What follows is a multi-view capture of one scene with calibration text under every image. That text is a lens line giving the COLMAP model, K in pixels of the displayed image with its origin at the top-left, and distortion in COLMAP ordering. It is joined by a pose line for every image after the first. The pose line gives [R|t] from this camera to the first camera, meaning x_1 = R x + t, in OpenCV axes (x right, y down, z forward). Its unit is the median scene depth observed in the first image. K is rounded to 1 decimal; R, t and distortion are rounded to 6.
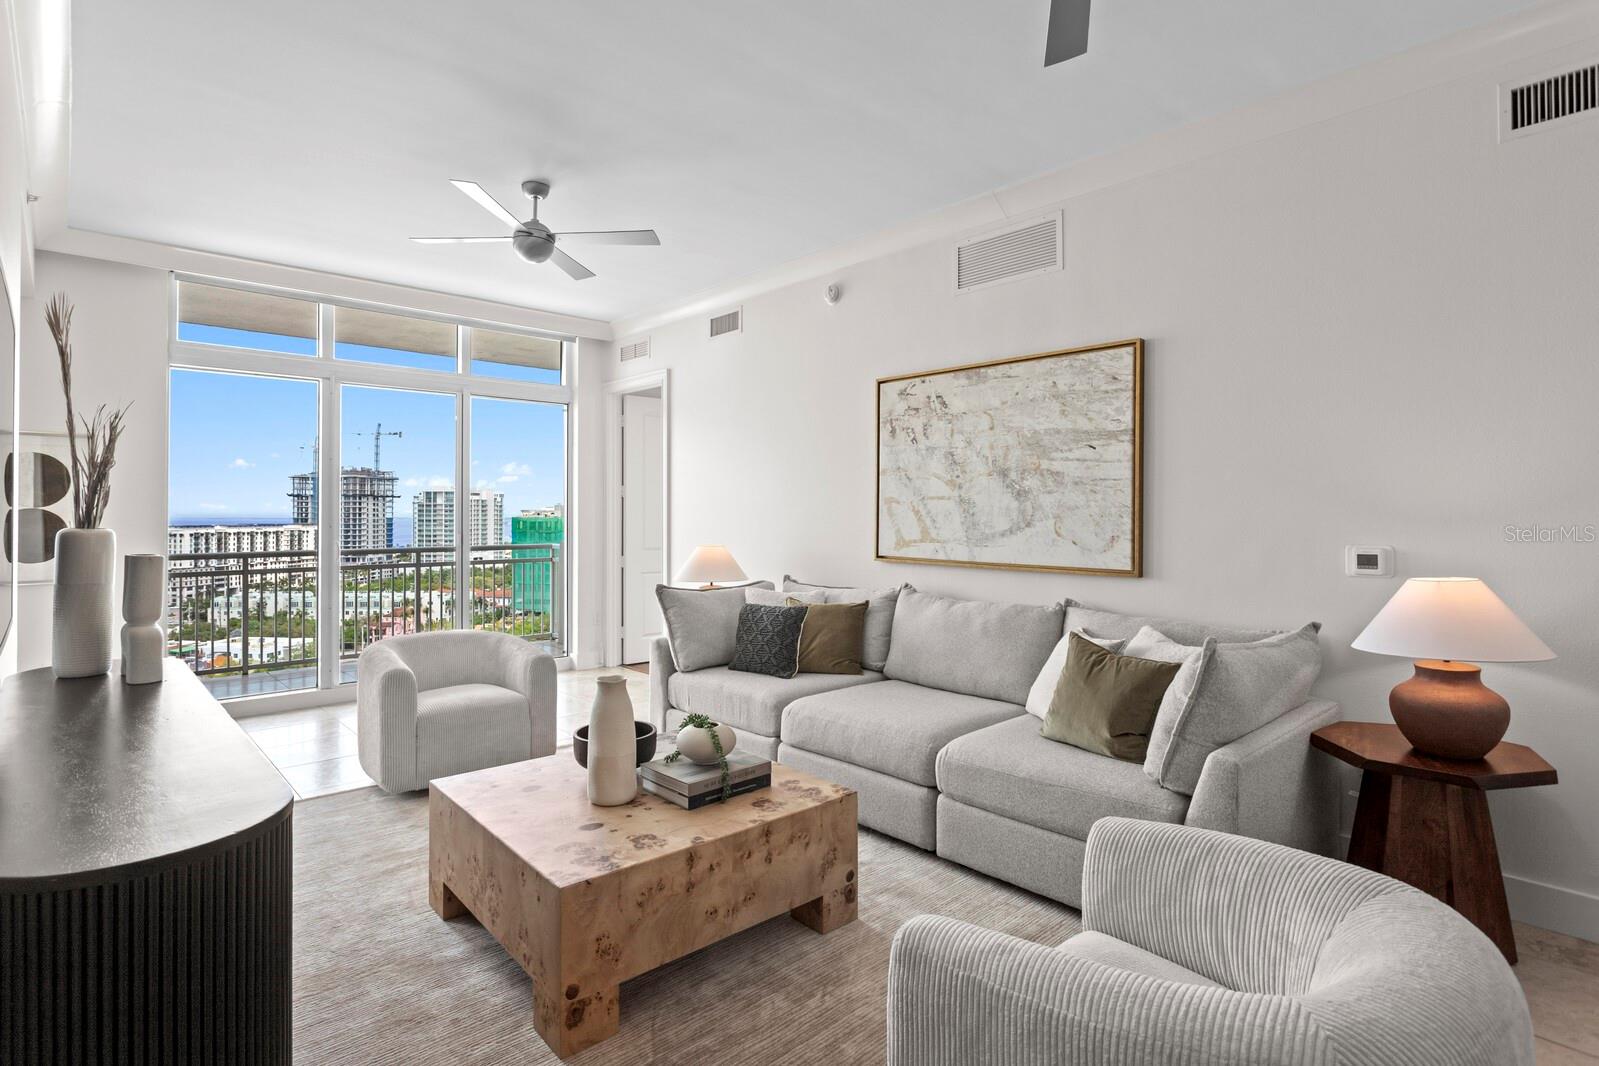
lens RADIAL K [[796.8, 0, 793.6], [0, 796.8, 512.7], [0, 0, 1]] dist [-0.004446, 0.000605]
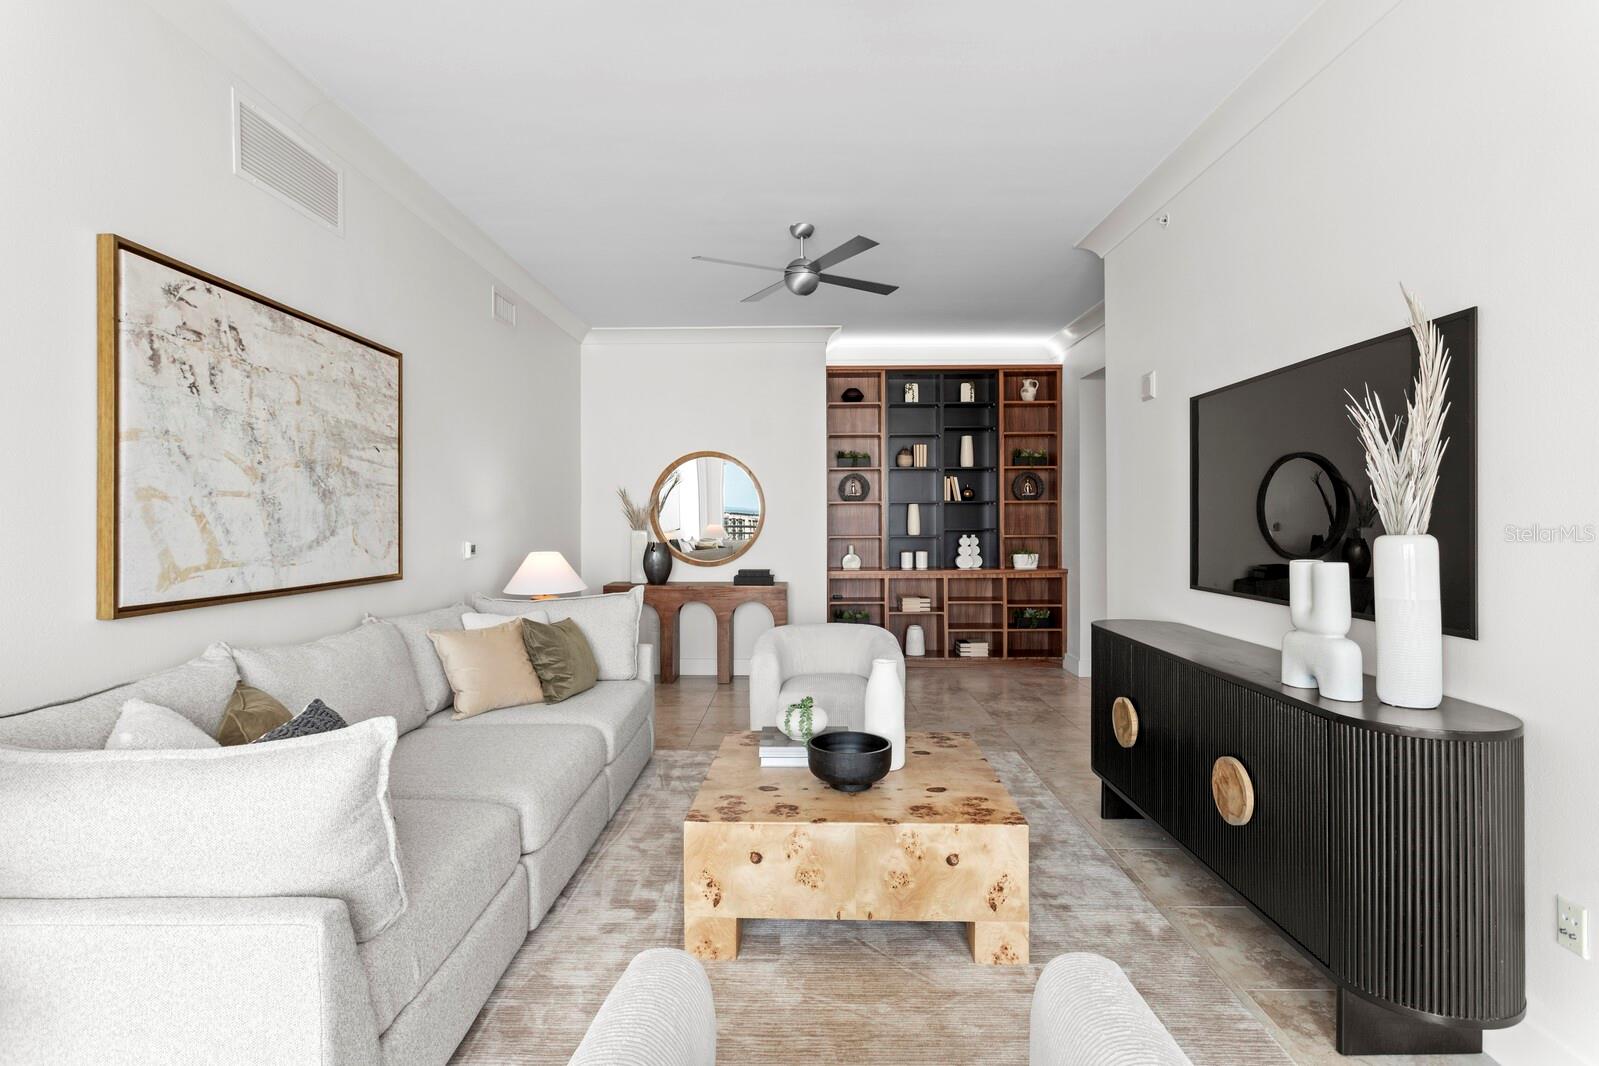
lens RADIAL K [[799.3, 0, 799.2], [0, 799.3, 524.7], [0, 0, 1]] dist [-0.006179, 0.001479]
pose [[-0.720394, -0.002916, 0.693559, -0.588900], [0.002157, 0.999977, 0.006444, 0.002396], [-0.693562, 0.006138, -0.720371, 1.207895]]
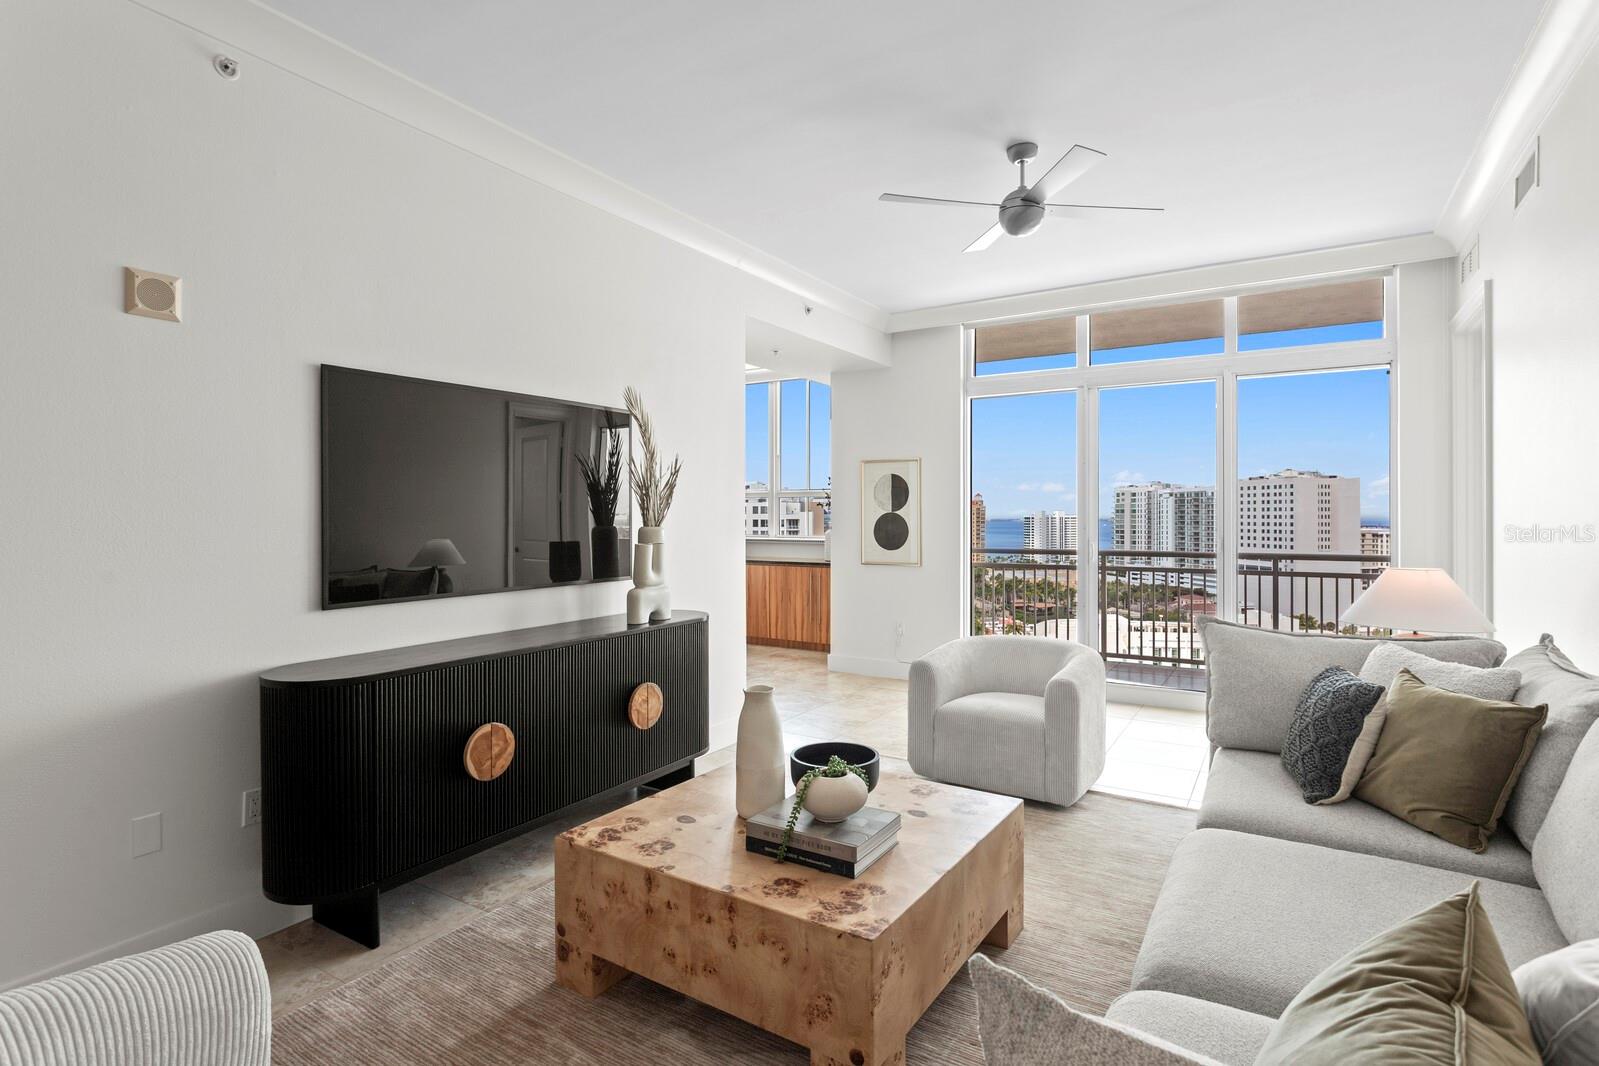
lens RADIAL K [[804.2, 0, 802.4], [0, 804.2, 514.2], [0, 0, 1]] dist [-0.017813, 0.007861]
pose [[0.262311, -0.002585, -0.964980, 0.458721], [0.003885, 0.999991, -0.001623, 0.000066], [0.964976, -0.003323, 0.262318, 0.505402]]
